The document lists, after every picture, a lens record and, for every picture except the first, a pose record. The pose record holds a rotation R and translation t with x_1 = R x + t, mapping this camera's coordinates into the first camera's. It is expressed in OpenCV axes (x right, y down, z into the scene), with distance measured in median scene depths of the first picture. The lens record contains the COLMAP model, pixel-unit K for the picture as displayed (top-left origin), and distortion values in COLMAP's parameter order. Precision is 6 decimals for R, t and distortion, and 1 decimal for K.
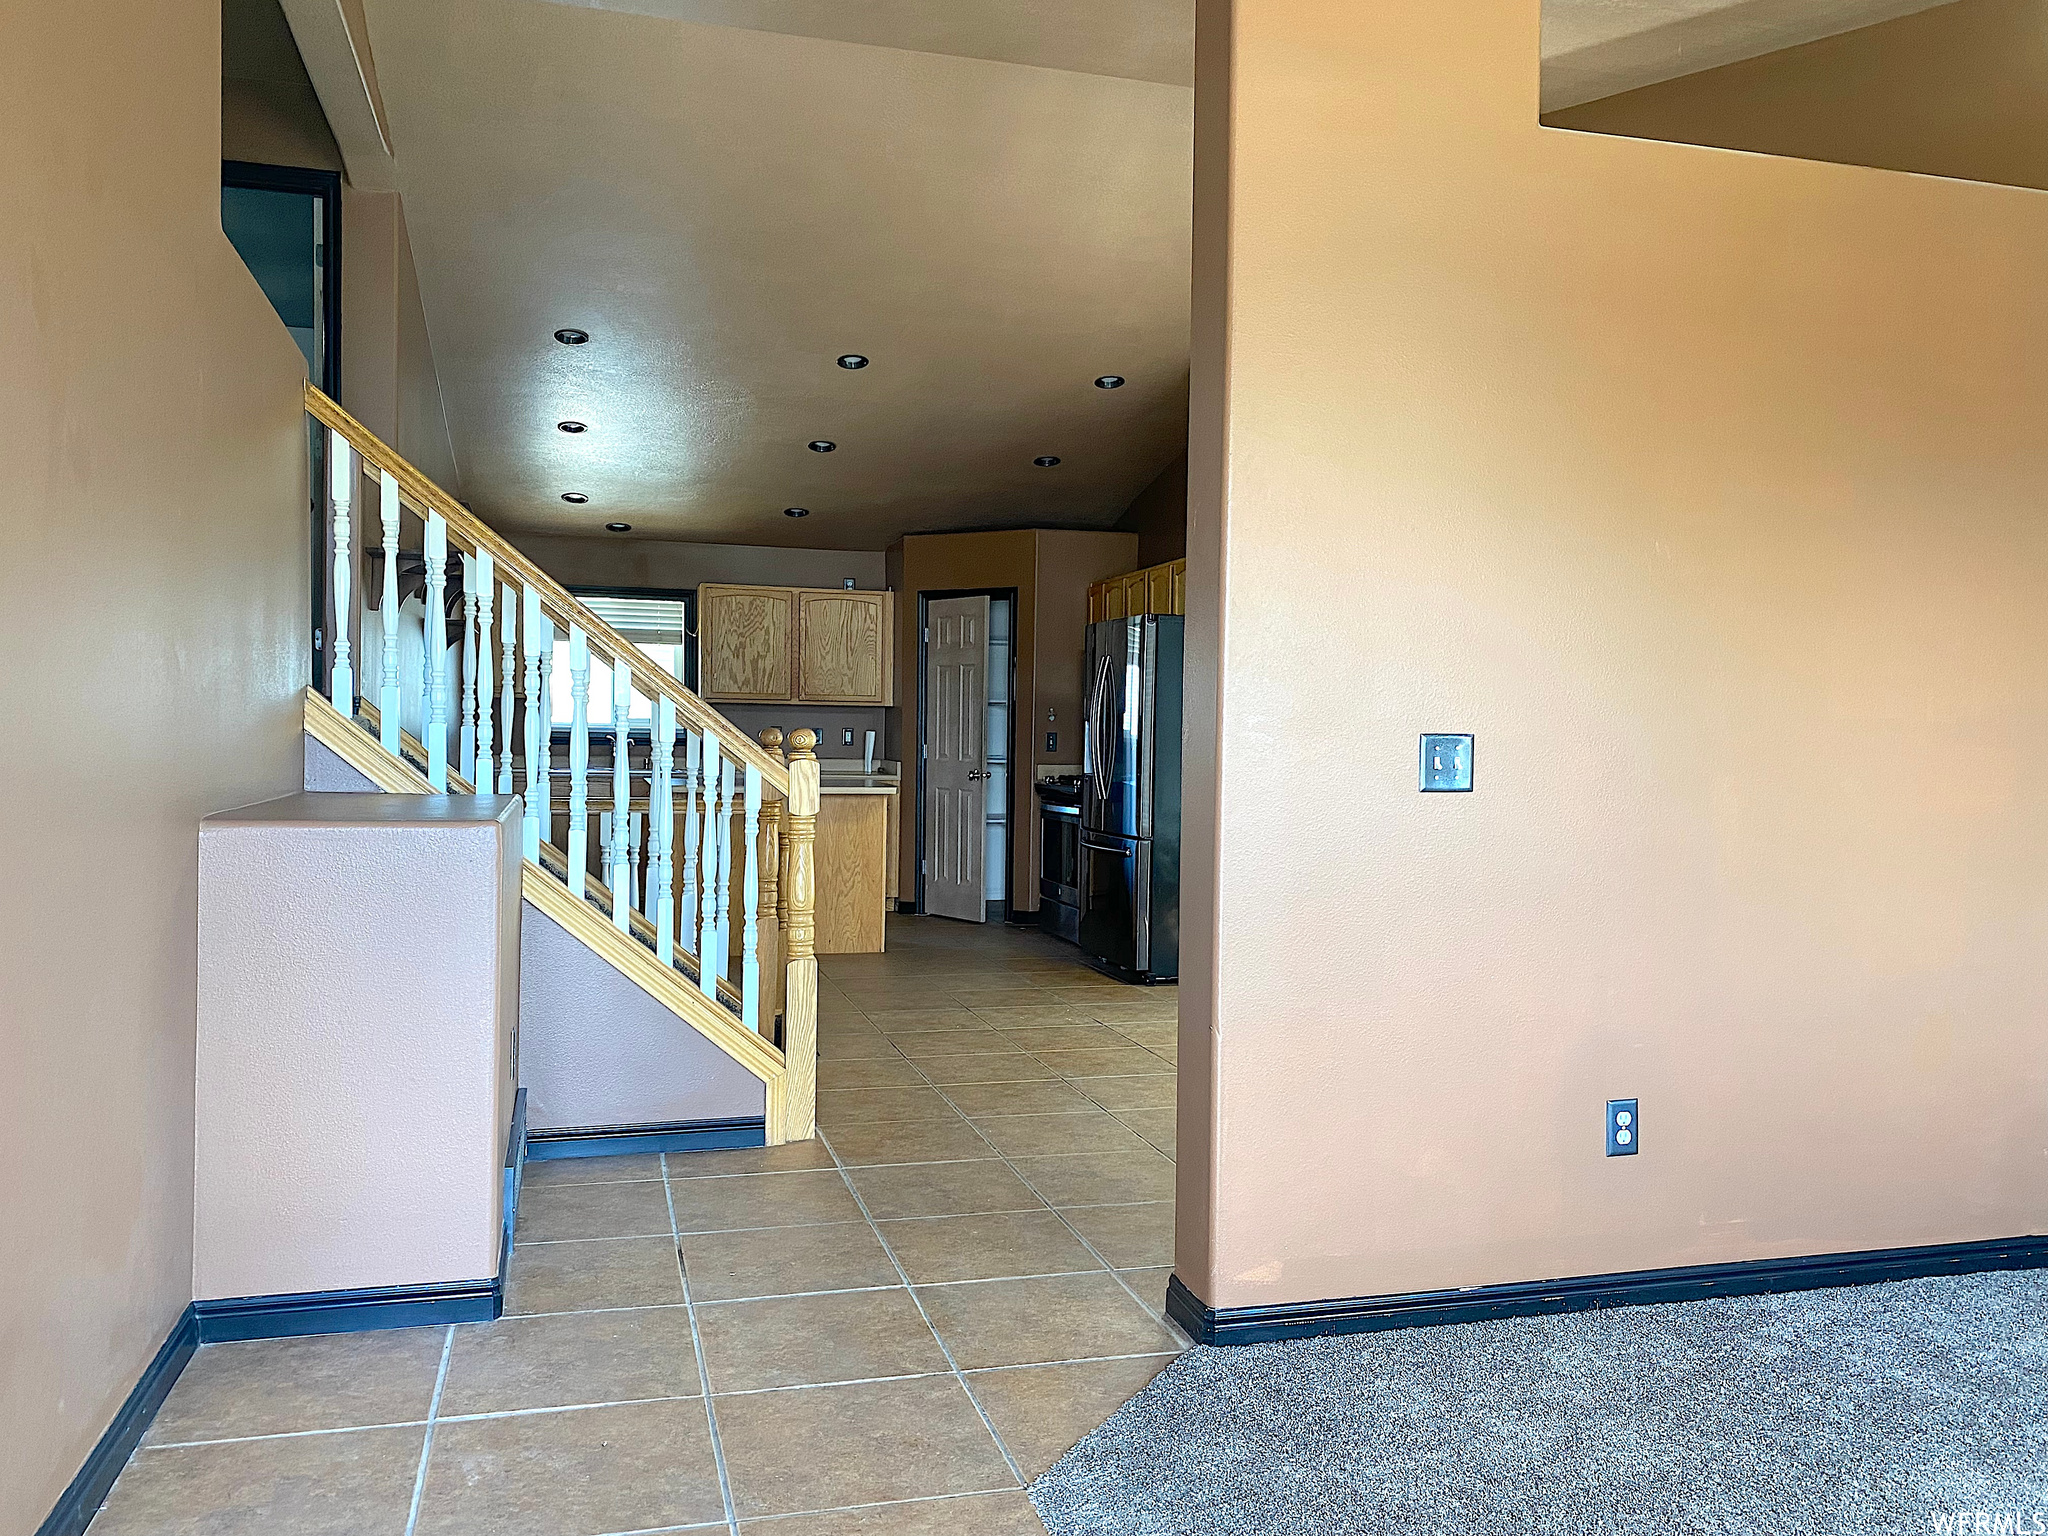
lens RADIAL K [[1554.5, 0, 1018.2], [0, 1554.5, 762.9], [0, 0, 1]] dist [-0.001680, -0.002171]
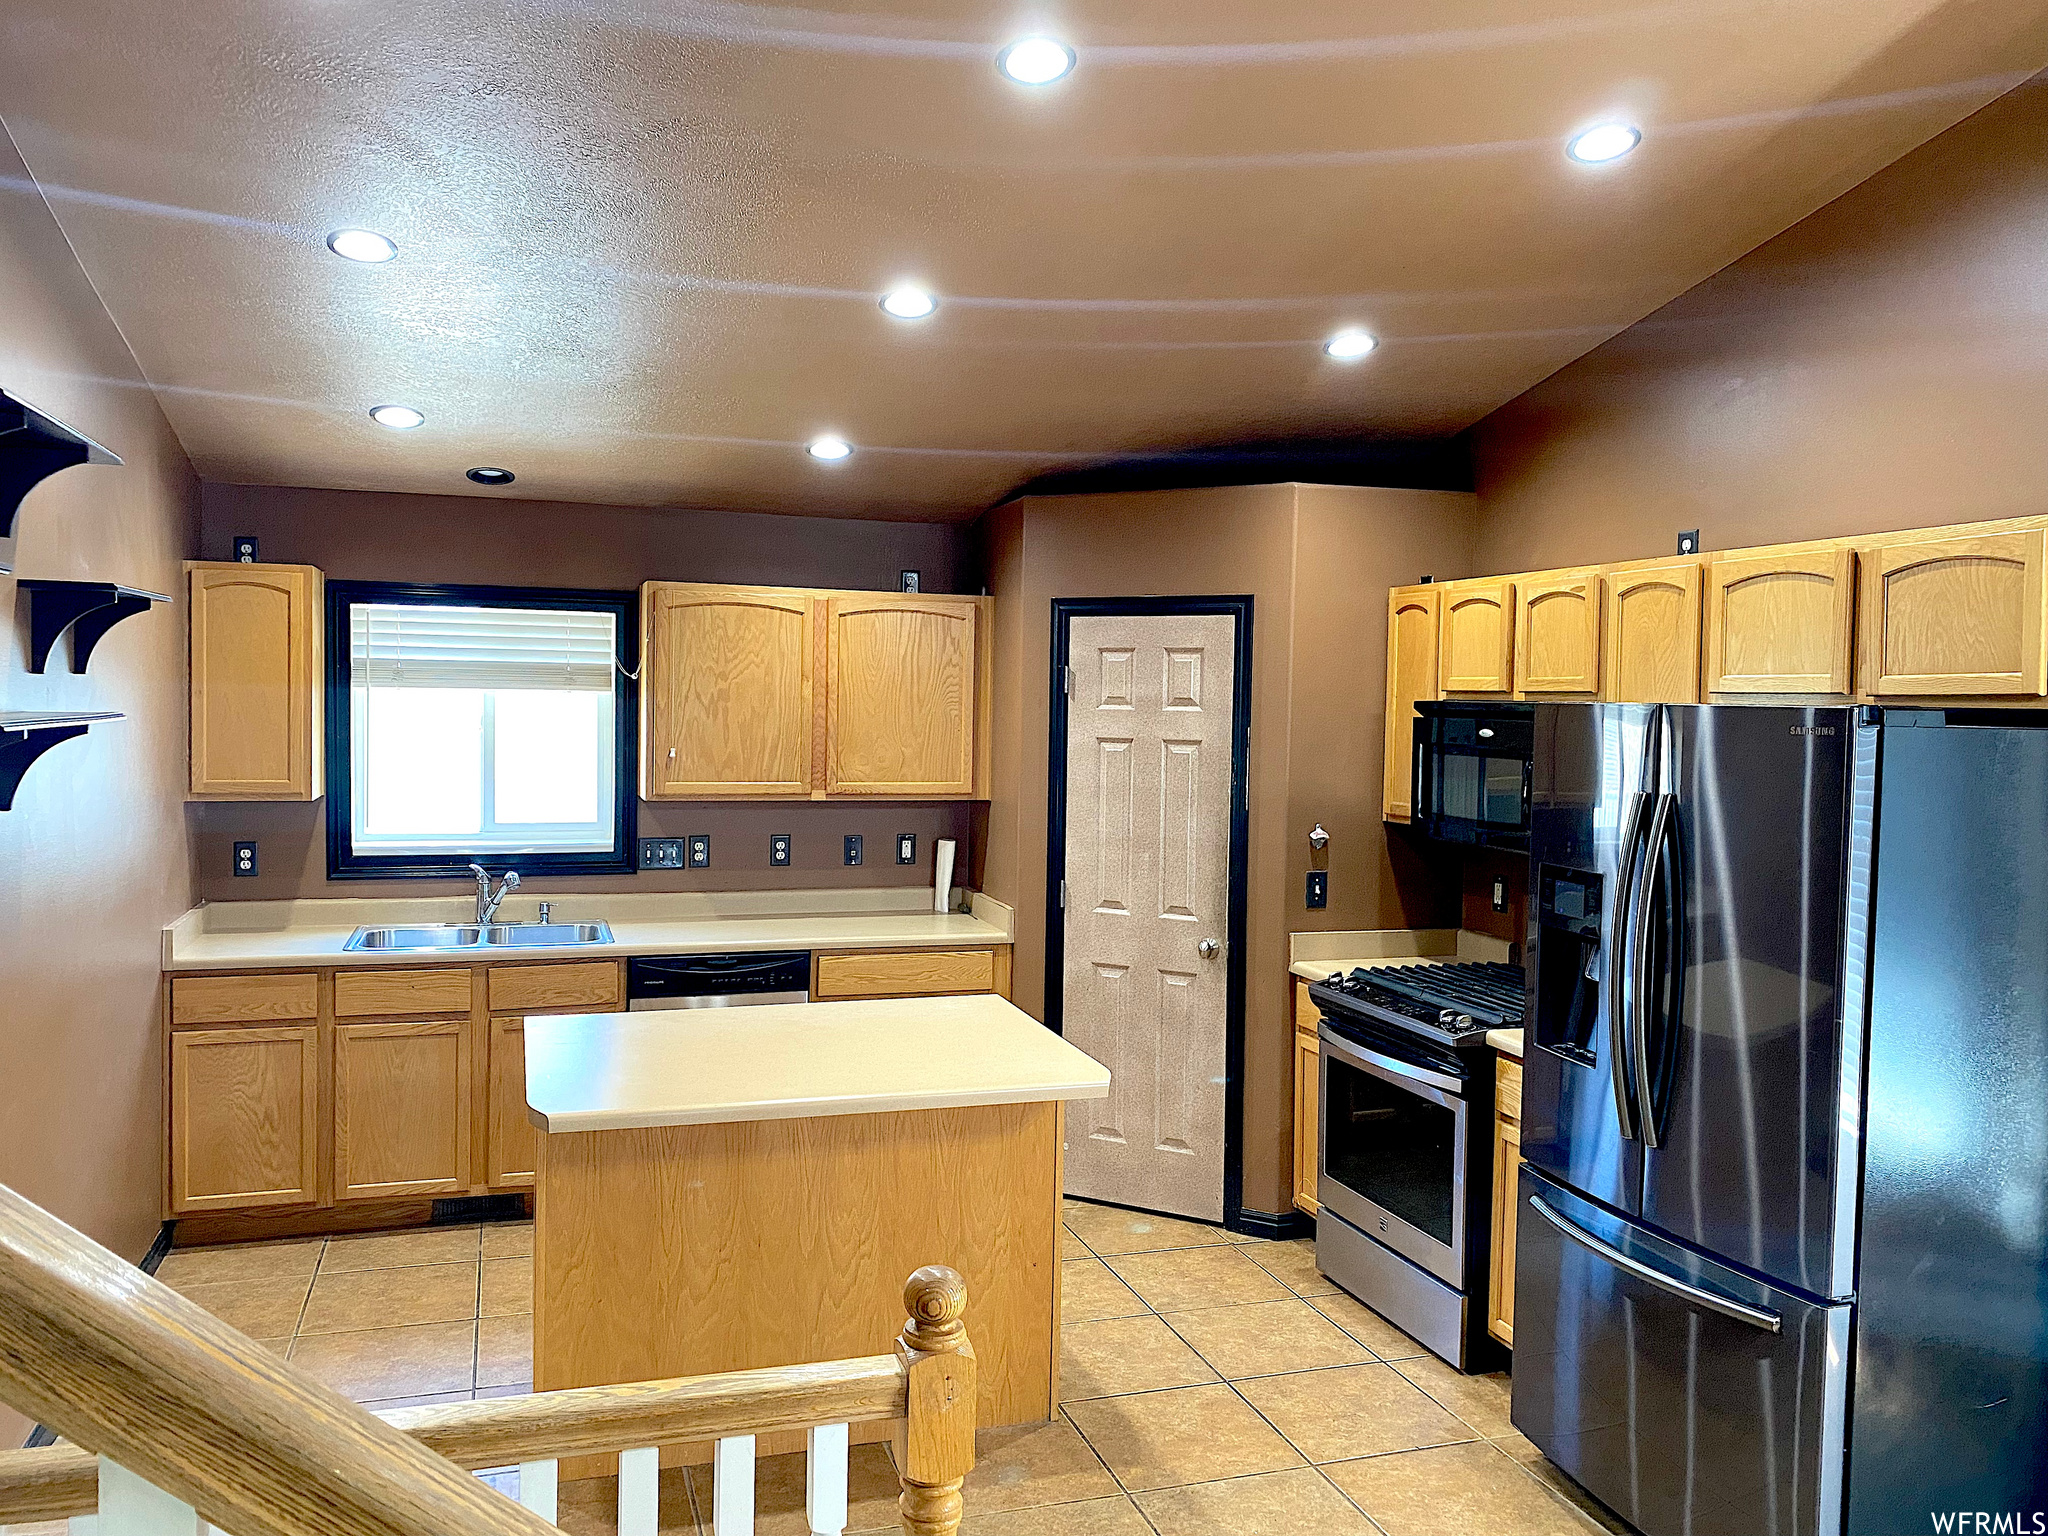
lens RADIAL K [[1554.5, 0, 1027.3], [0, 1554.5, 769.3], [0, 0, 1]] dist [-0.001680, -0.002171]
pose [[0.999536, -0.000624, 0.030455, -0.086269], [0.000329, 0.999953, 0.009715, -0.054169], [-0.030459, -0.009700, 0.999489, 0.446830]]
